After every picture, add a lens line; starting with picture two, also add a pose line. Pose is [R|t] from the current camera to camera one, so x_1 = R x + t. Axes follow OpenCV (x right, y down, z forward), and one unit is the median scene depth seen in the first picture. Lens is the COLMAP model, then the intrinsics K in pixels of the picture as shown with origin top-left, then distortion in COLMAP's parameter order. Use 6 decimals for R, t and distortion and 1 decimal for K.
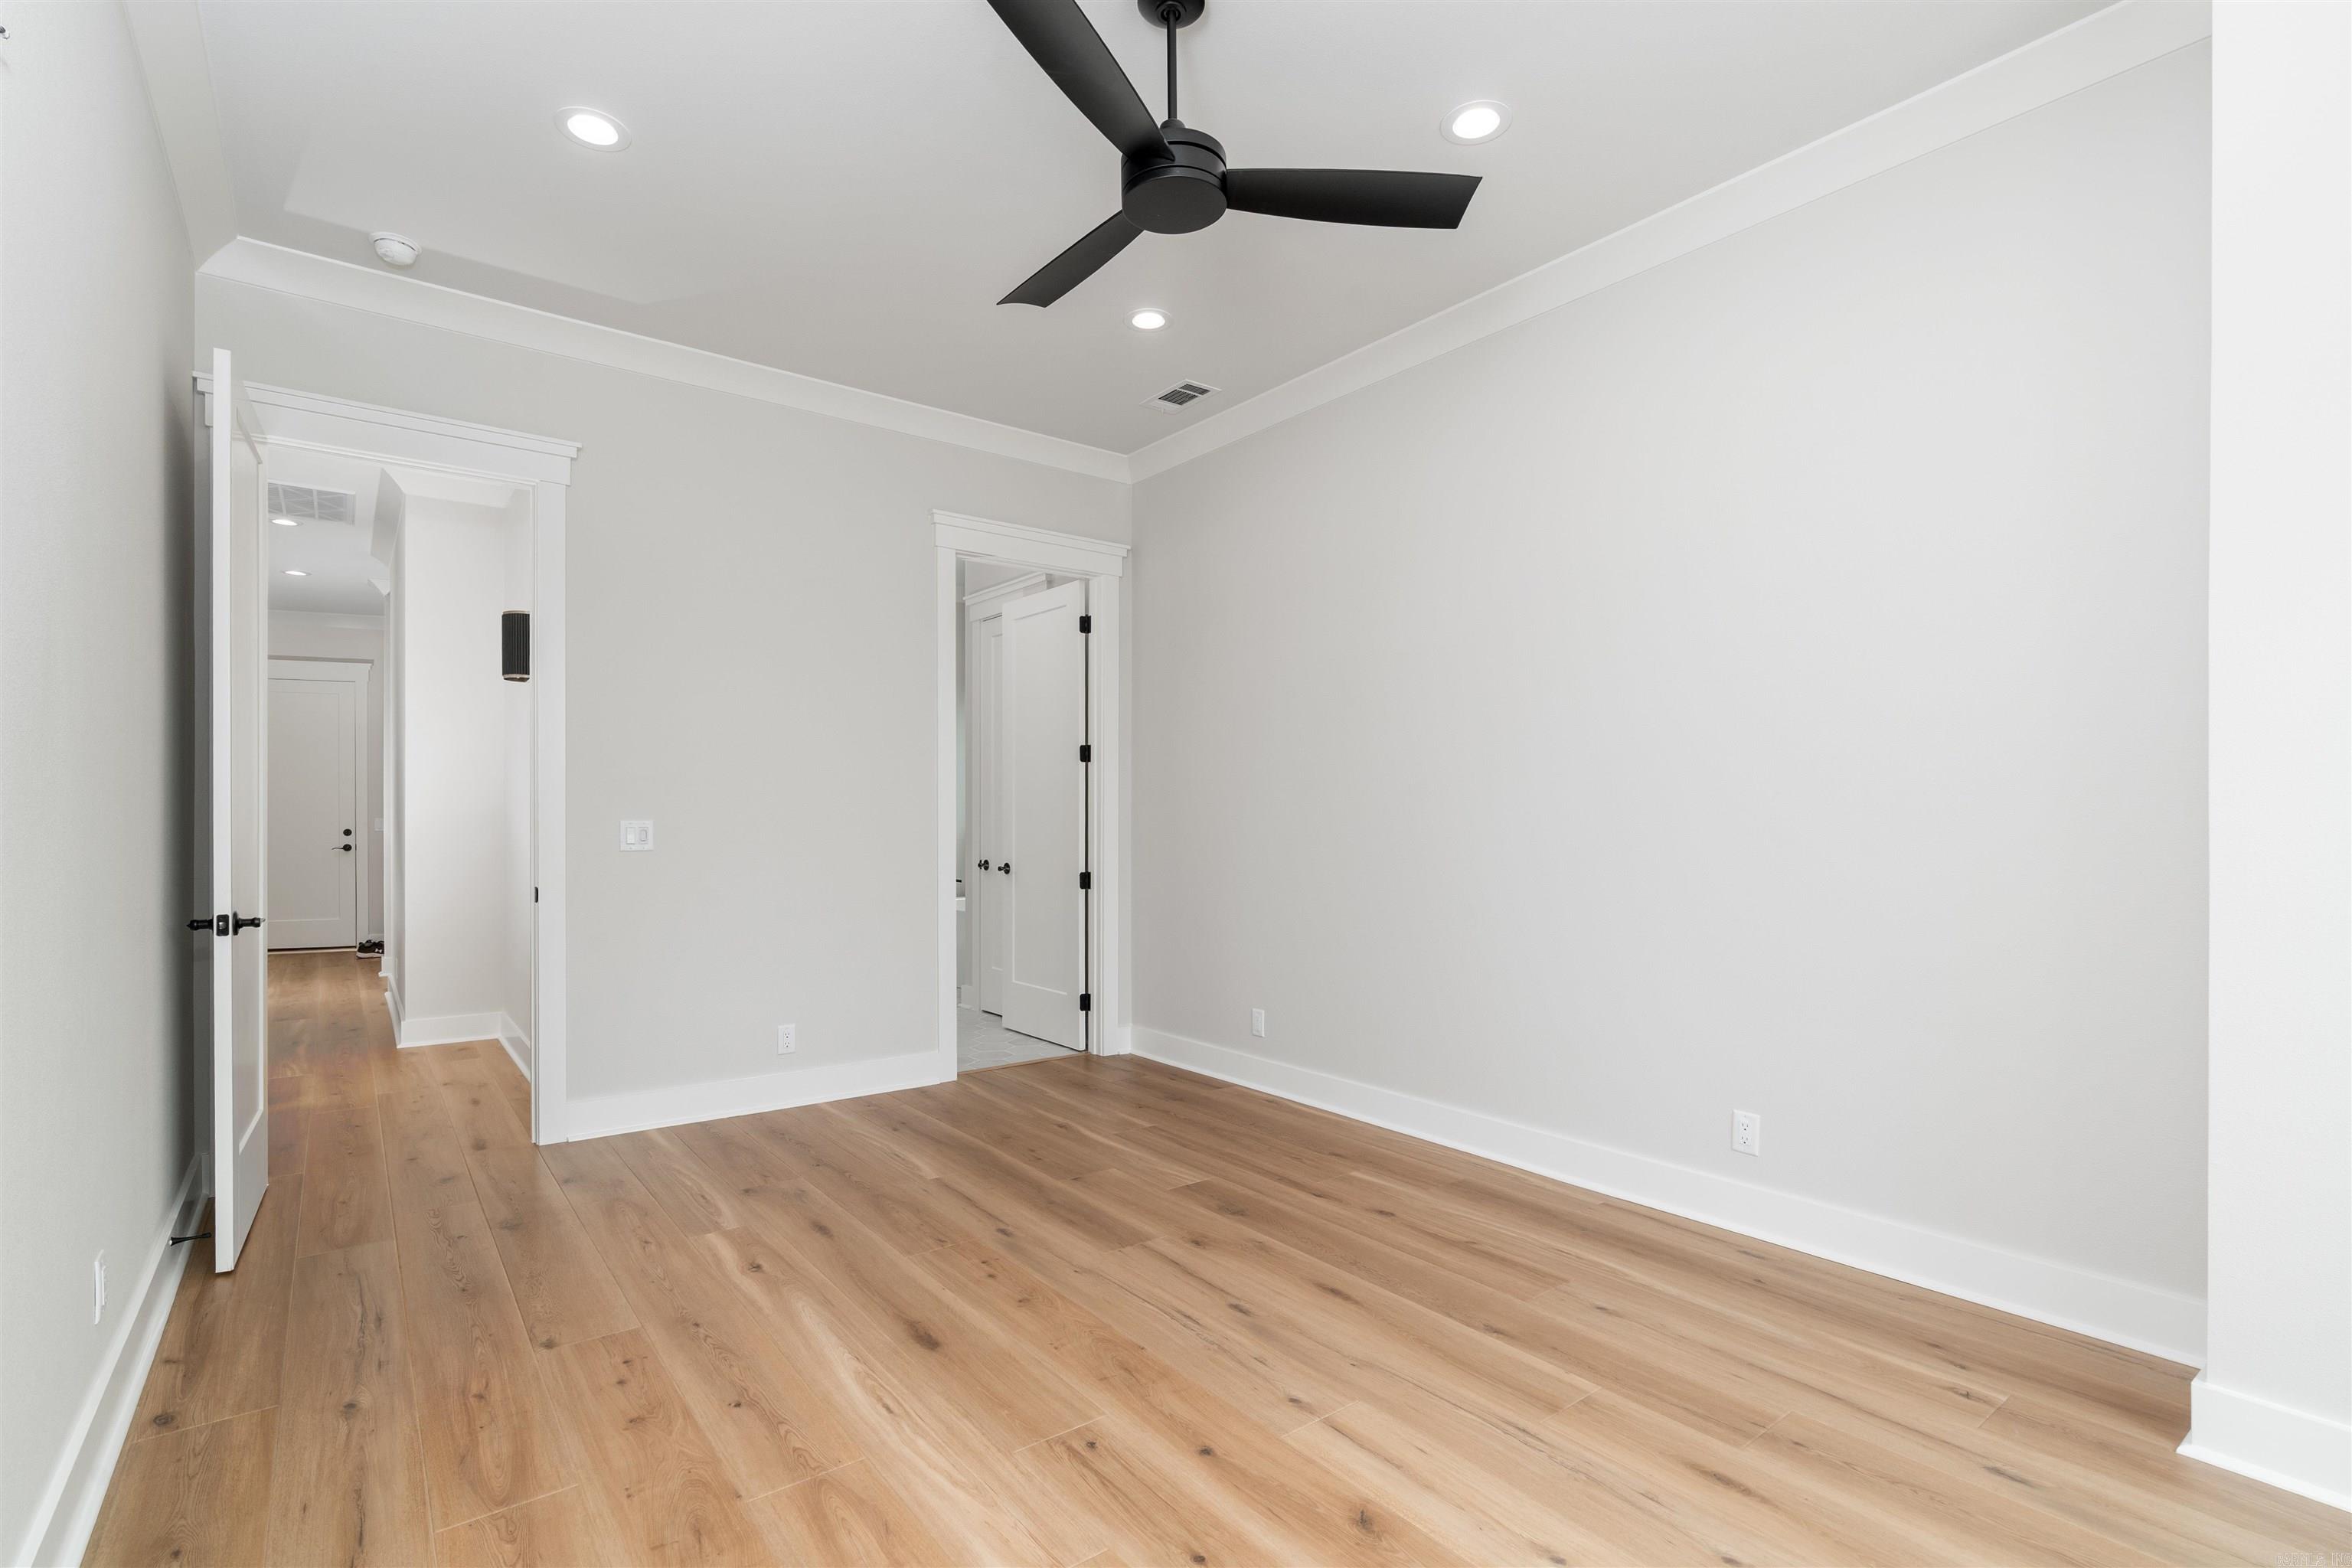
lens RADIAL K [[1084.6, 0, 1168.6], [0, 1084.6, 803.6], [0, 0, 1]] dist [-0.009966, 0.003509]
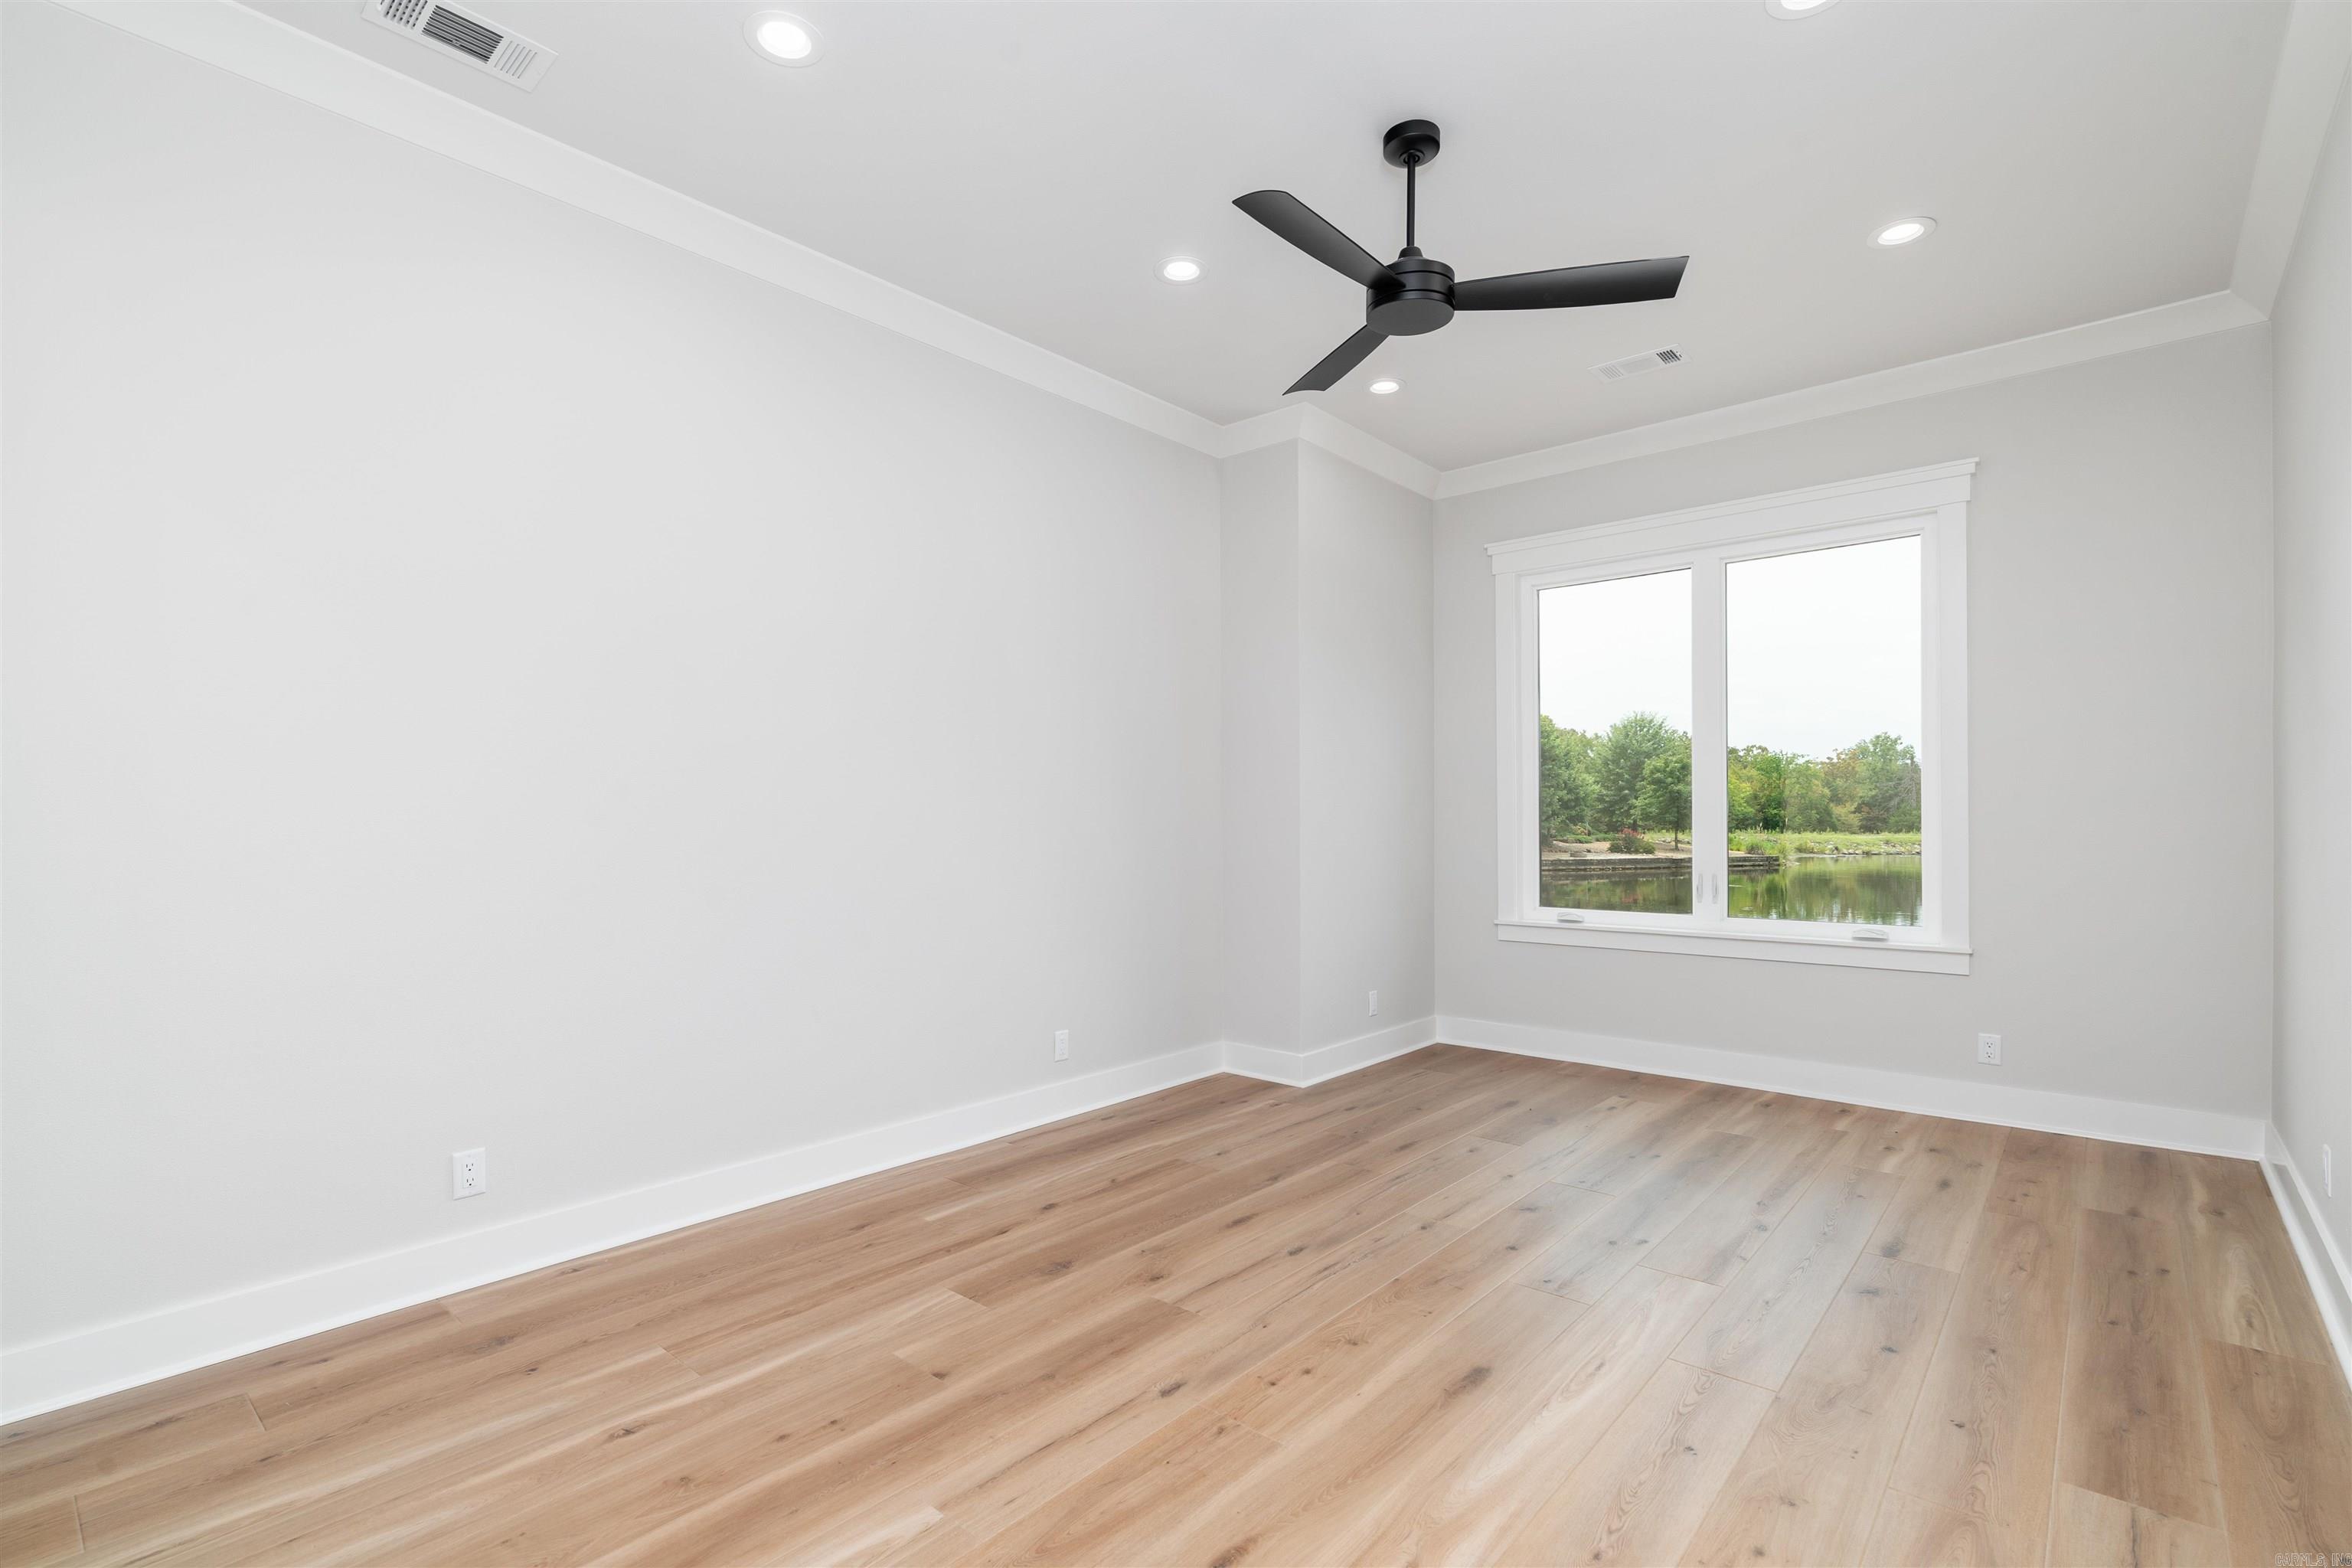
lens RADIAL K [[1084.6, 0, 1169.3], [0, 1084.6, 785.5], [0, 0, 1]] dist [-0.009966, 0.003509]
pose [[-0.196578, 0.029637, 0.980040, -0.941416], [-0.007945, 0.999462, -0.031818, 0.016047], [-0.980456, -0.014041, -0.196236, 1.239799]]
